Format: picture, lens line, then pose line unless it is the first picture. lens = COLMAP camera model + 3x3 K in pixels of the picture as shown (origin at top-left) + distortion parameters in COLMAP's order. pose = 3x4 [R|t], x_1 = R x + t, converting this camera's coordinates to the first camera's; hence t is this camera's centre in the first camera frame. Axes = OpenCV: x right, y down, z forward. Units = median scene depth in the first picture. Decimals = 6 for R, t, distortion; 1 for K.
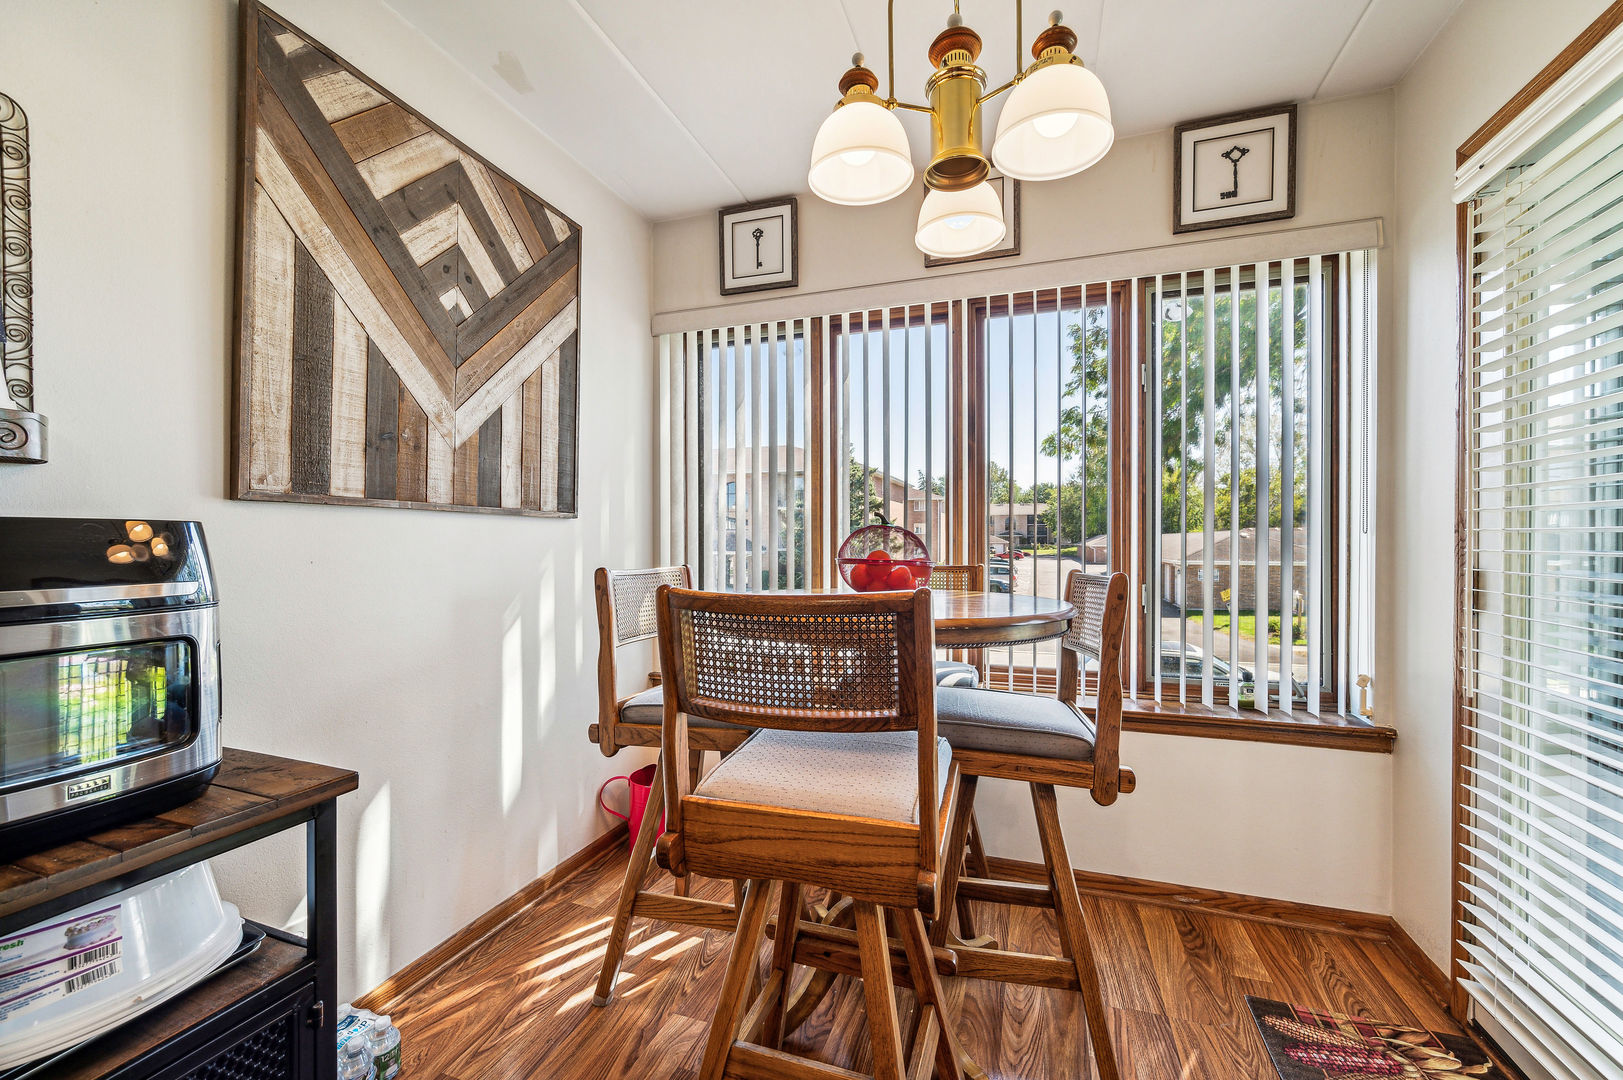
lens RADIAL K [[662.4, 0, 805.4], [0, 662.4, 550.0], [0, 0, 1]] dist [-0.009398, -0.000222]
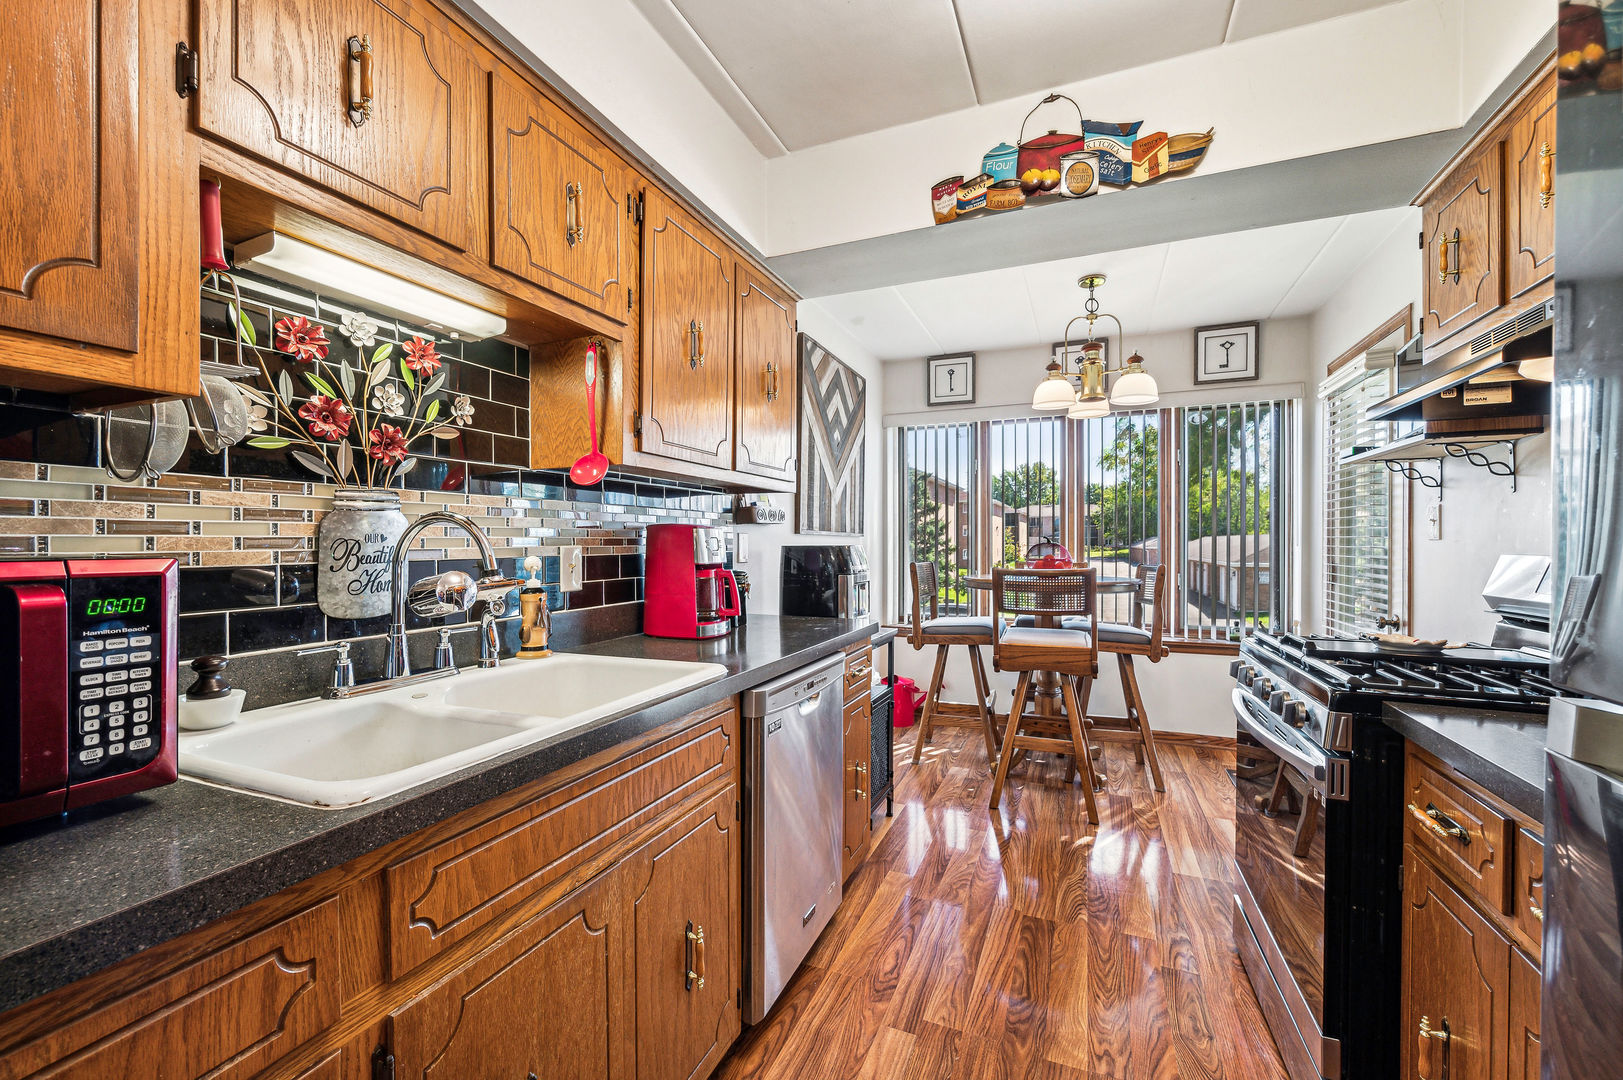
lens RADIAL K [[662.4, 0, 805.4], [0, 662.4, 550.0], [0, 0, 1]] dist [-0.009398, -0.000222]
pose [[0.997654, 0.001387, -0.068450, -0.442754], [-0.001663, 0.999991, -0.003963, -0.002835], [0.068444, 0.004068, 0.997647, -1.010183]]
